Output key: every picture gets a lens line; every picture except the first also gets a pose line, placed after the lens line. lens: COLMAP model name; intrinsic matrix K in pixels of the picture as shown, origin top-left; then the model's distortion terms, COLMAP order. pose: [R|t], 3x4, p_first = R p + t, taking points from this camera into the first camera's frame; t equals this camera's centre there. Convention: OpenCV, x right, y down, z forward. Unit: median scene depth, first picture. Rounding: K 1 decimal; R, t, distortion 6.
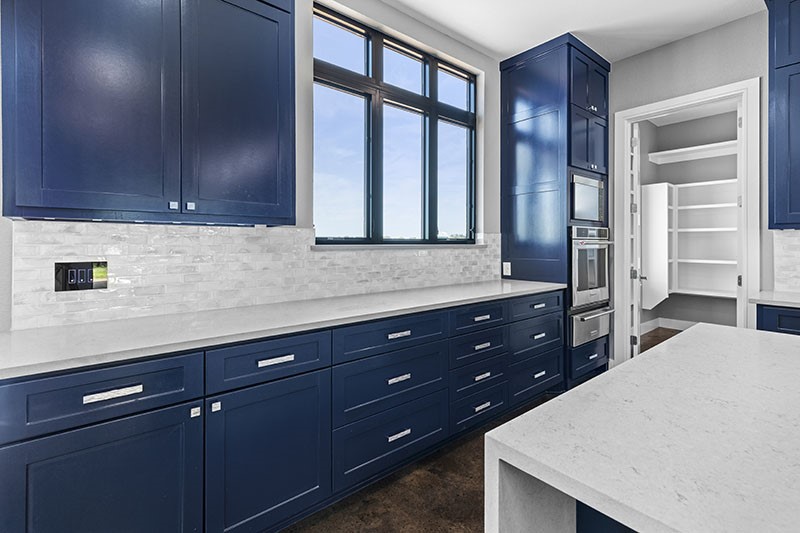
lens RADIAL K [[372.2, 0, 407.5], [0, 372.2, 241.4], [0, 0, 1]] dist [0.003914, 0.000215]
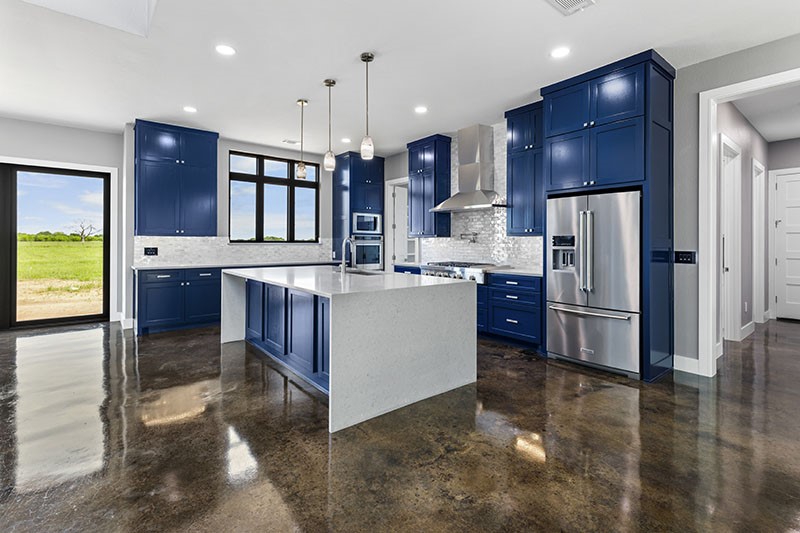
lens RADIAL K [[372.2, 0, 408.8], [0, 372.2, 239.1], [0, 0, 1]] dist [0.003914, 0.000215]
pose [[0.999982, 0.005352, -0.002796, 0.793472], [-0.005366, 0.999973, -0.005060, -0.008788], [0.002769, 0.005074, 0.999983, -1.272313]]
